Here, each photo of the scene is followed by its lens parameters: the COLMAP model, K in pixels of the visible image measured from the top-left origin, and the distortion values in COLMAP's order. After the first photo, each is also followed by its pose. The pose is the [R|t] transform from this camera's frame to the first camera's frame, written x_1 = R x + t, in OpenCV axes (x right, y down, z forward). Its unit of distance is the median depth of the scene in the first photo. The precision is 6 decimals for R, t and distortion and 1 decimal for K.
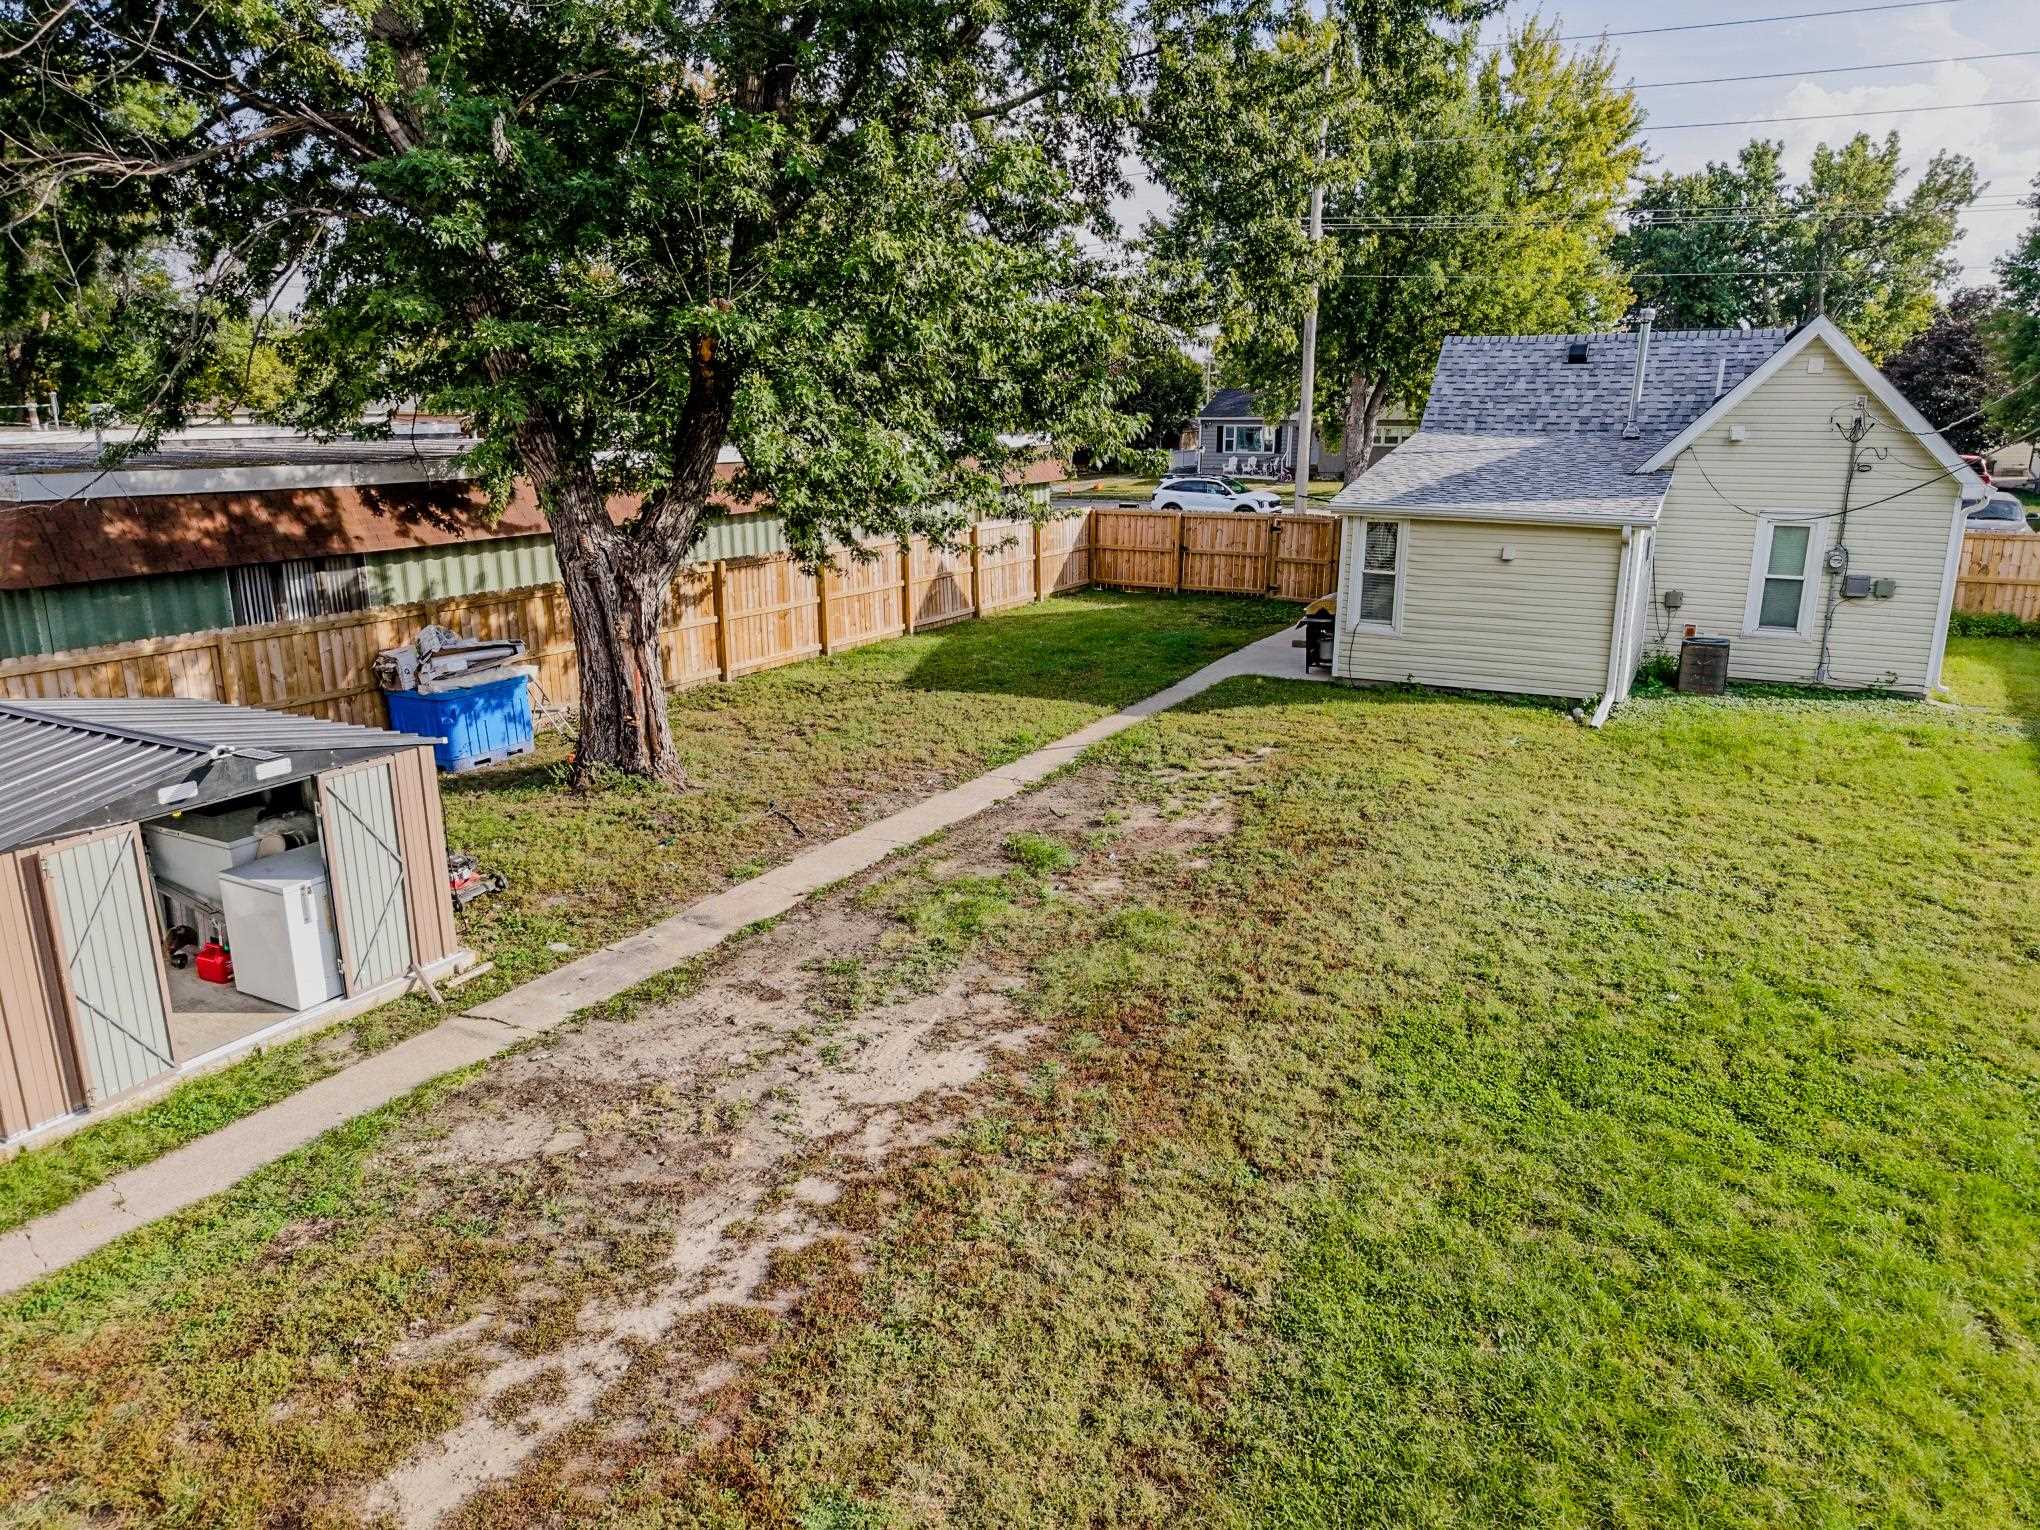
lens RADIAL K [[1373.5, 0, 1018.2], [0, 1373.5, 776.9], [0, 0, 1]] dist [0.011687, -0.006685]
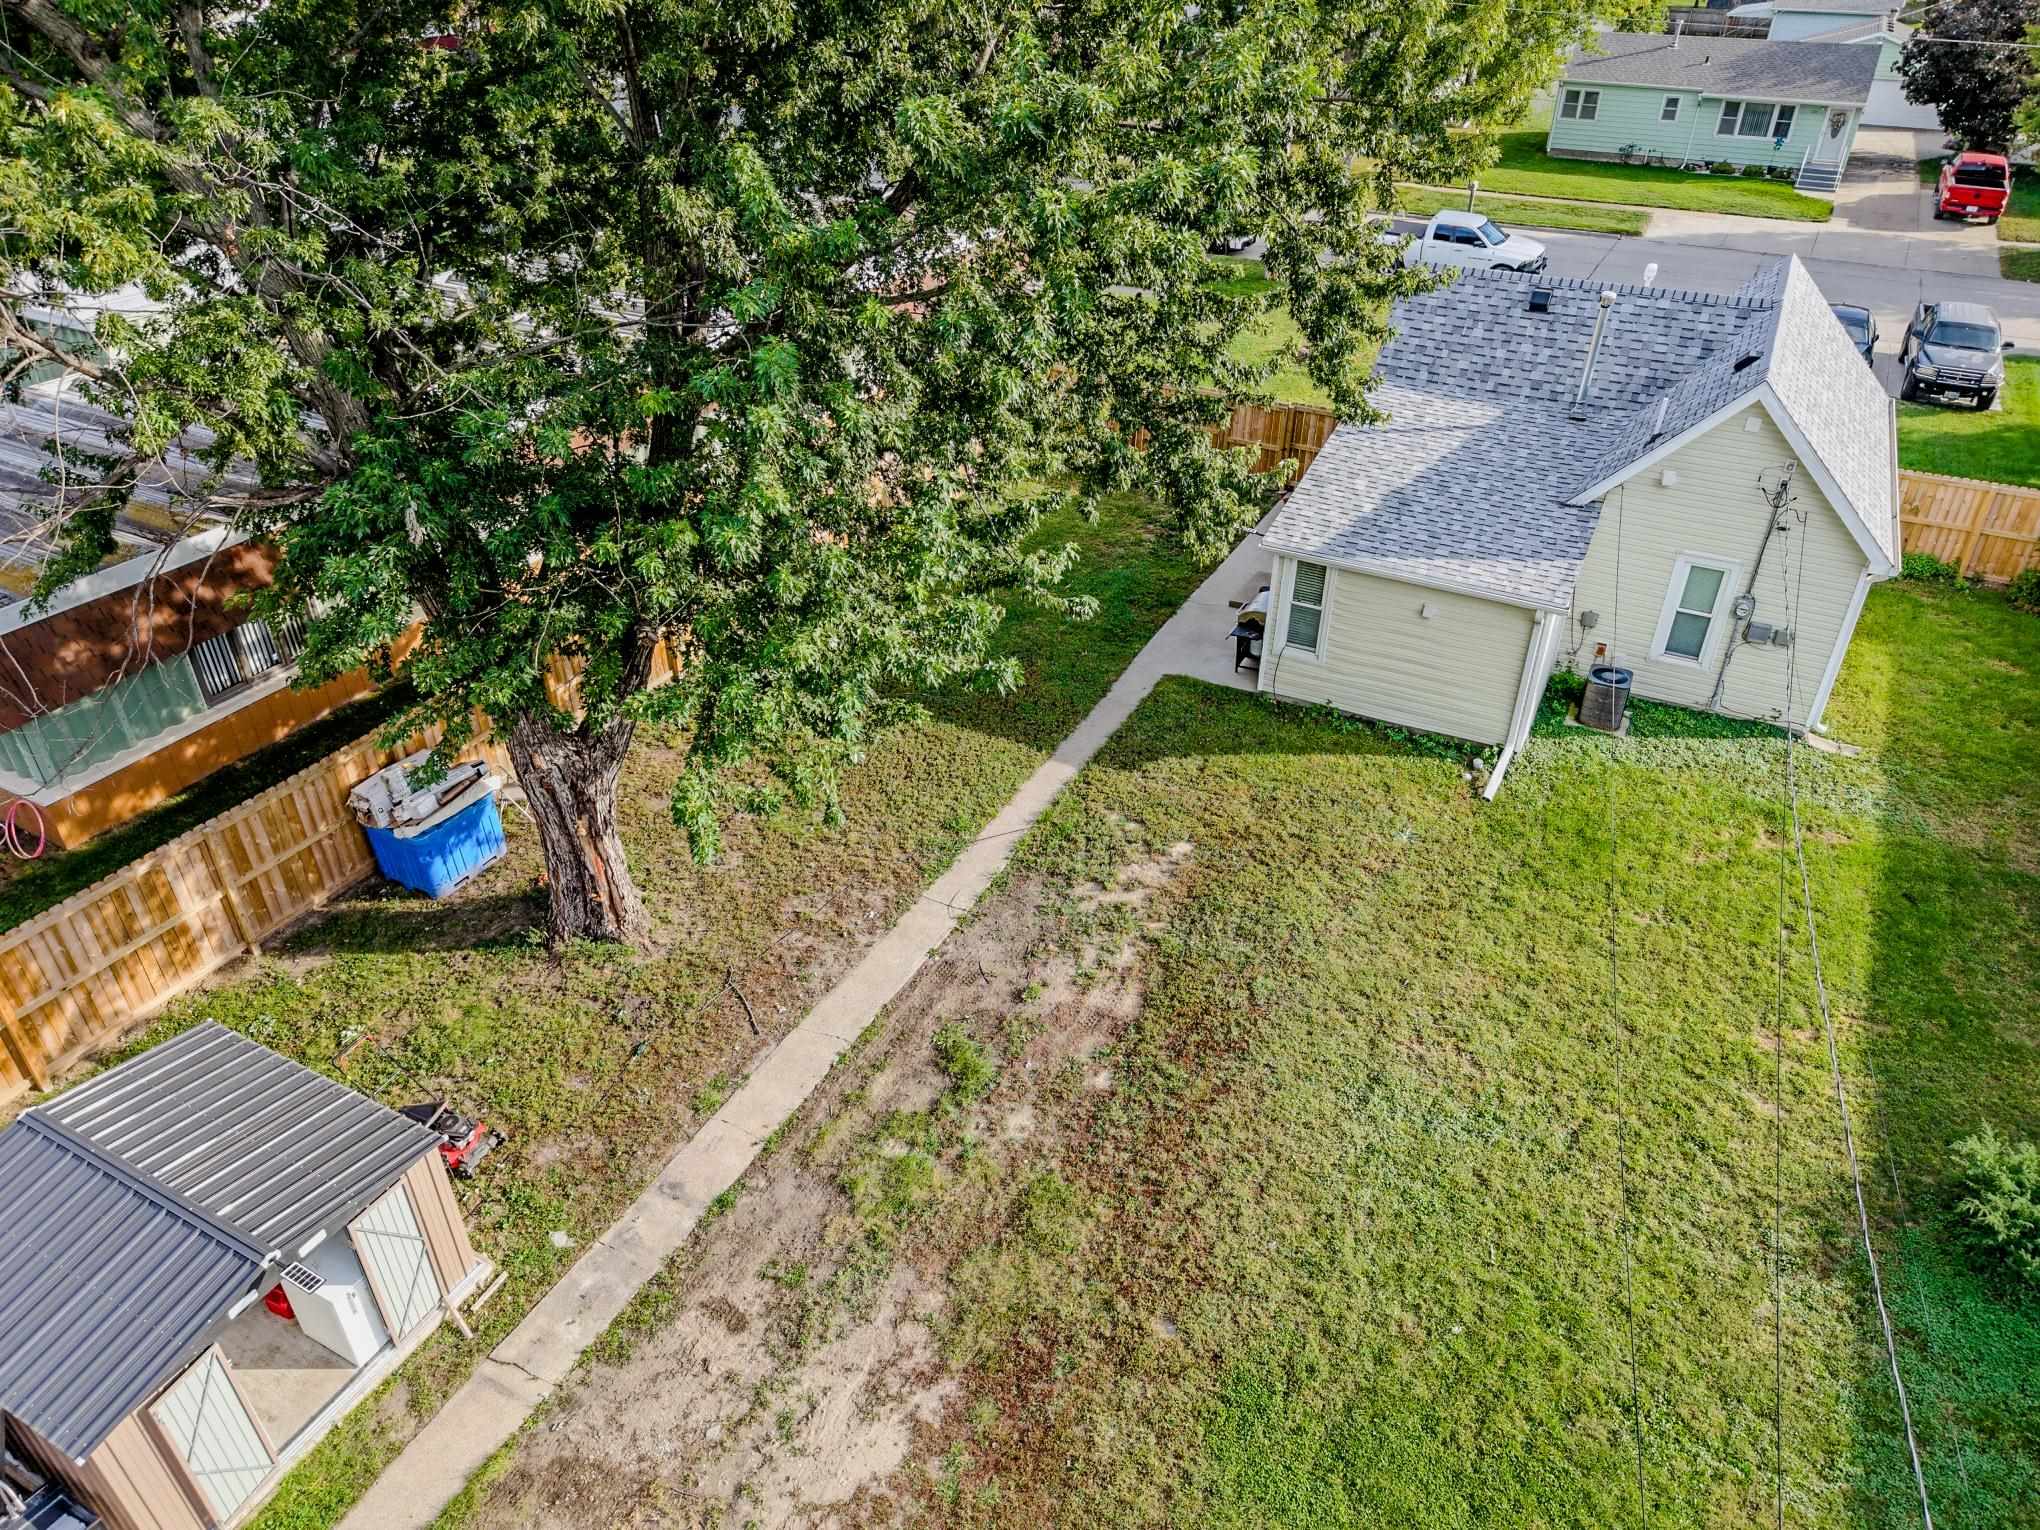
lens RADIAL K [[1373.5, 0, 1020.0], [0, 1373.5, 771.8], [0, 0, 1]] dist [0.011687, -0.006685]
pose [[0.999785, -0.003279, 0.020488, 0.034990], [-0.003245, 0.950571, 0.310491, -0.479490], [-0.020493, -0.310491, 0.950356, -0.019878]]
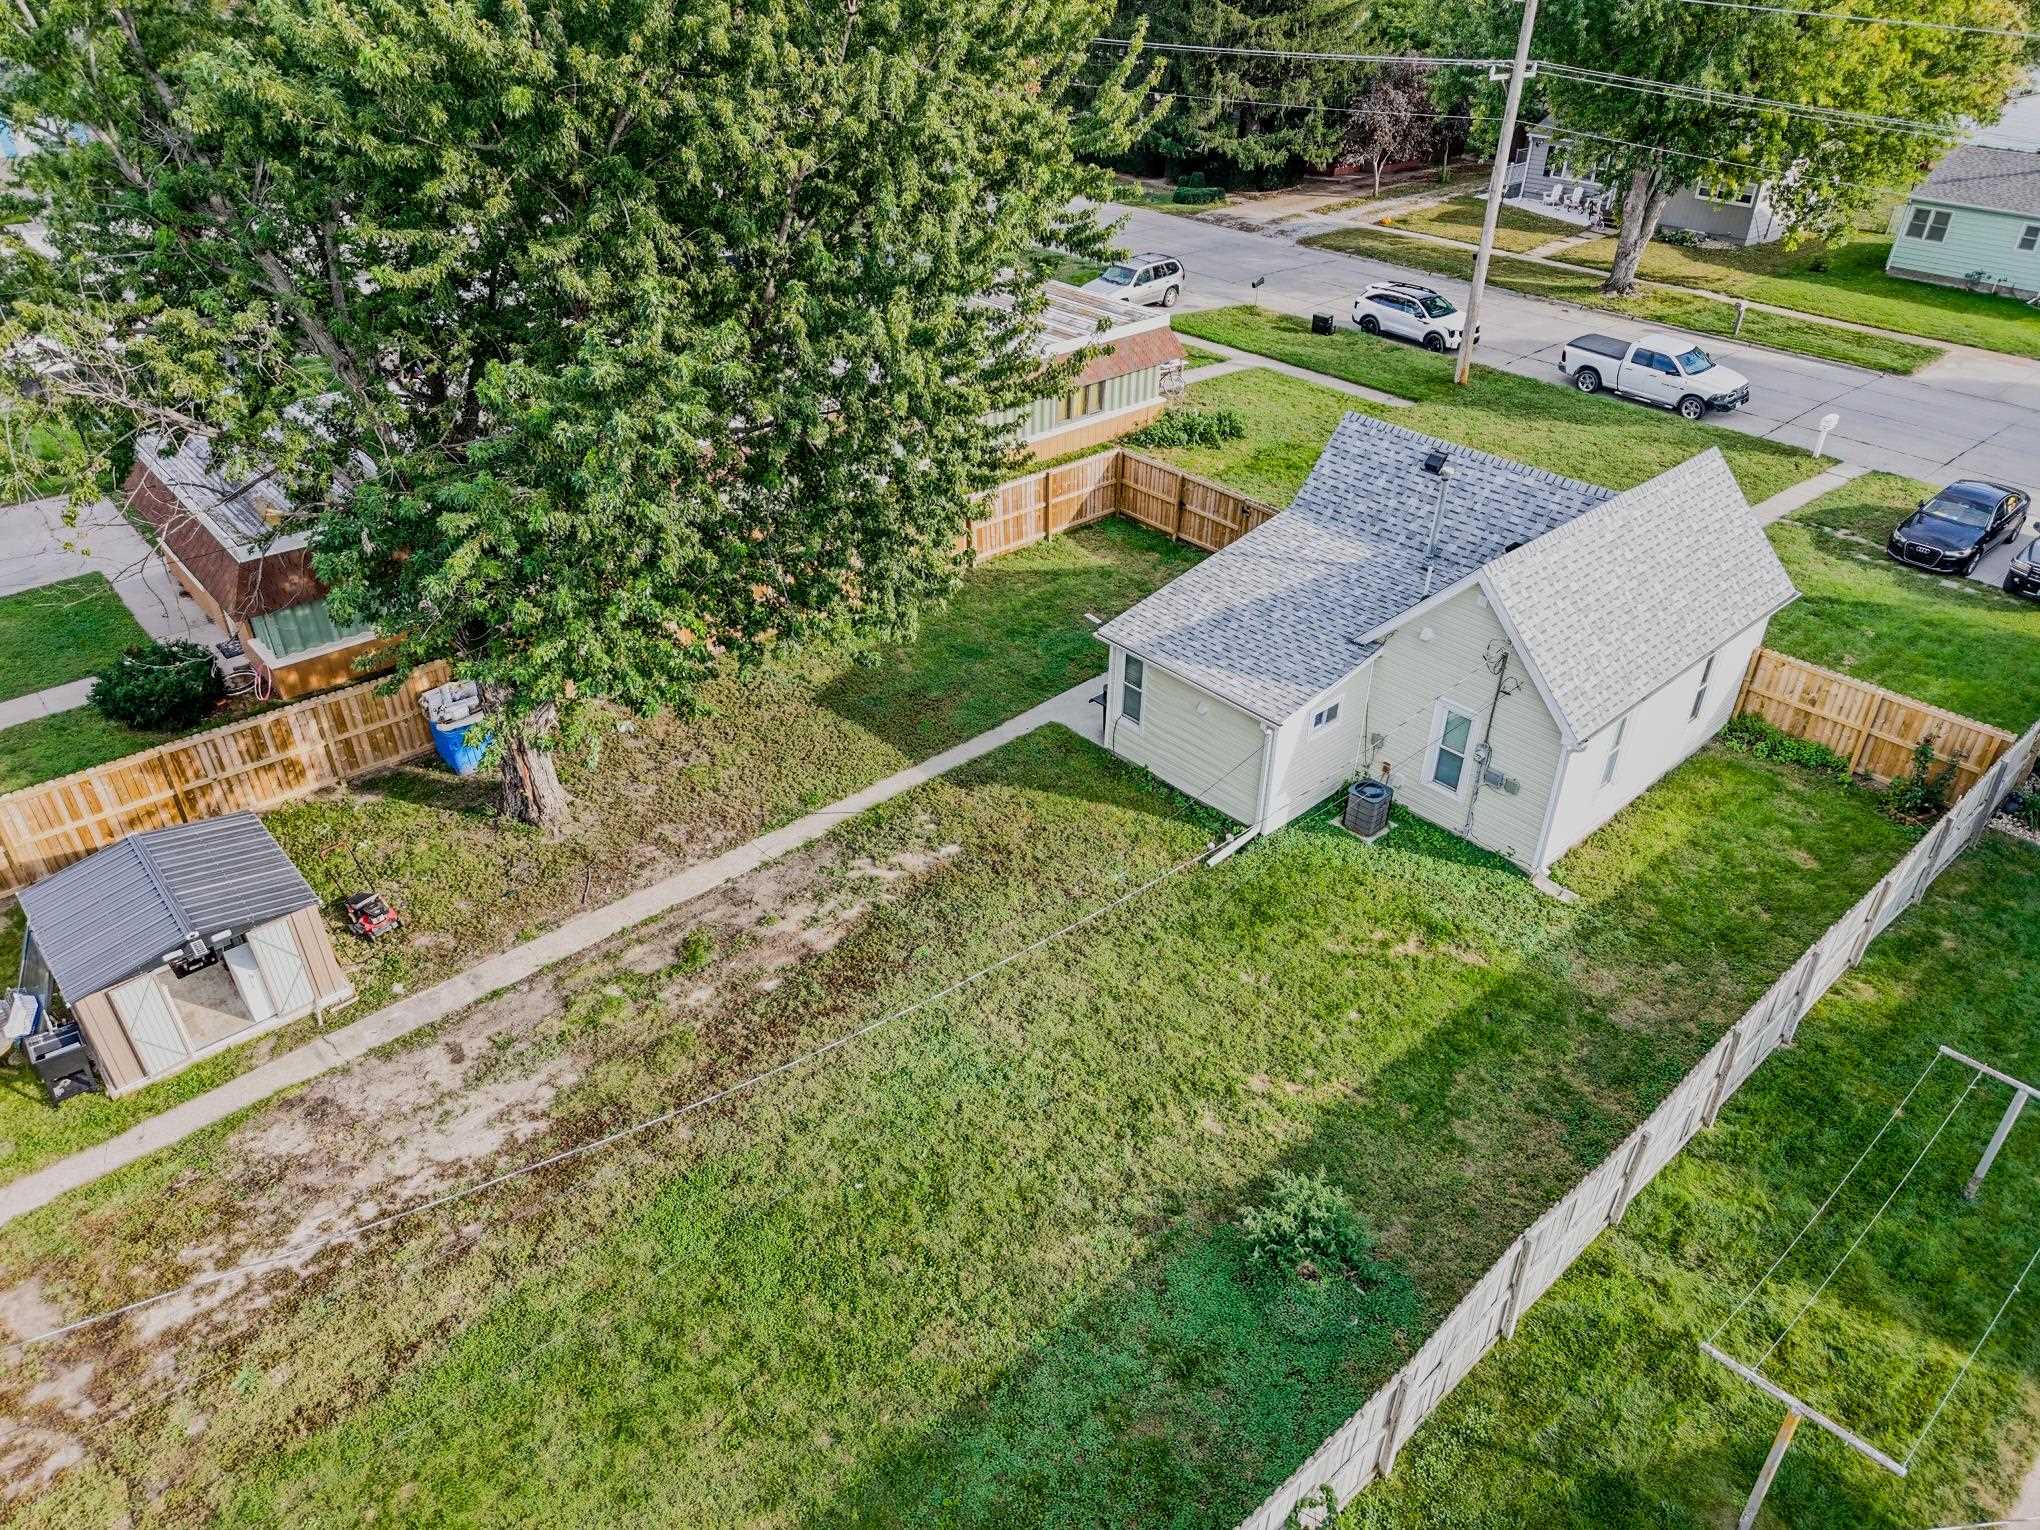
lens RADIAL K [[1373.5, 0, 1022.1], [0, 1373.5, 774.4], [0, 0, 1]] dist [0.011687, -0.006685]
pose [[0.944648, 0.191025, -0.266741, 0.715876], [-0.098367, 0.940520, 0.325185, -0.655308], [0.312993, -0.280947, 0.907251, -0.298047]]
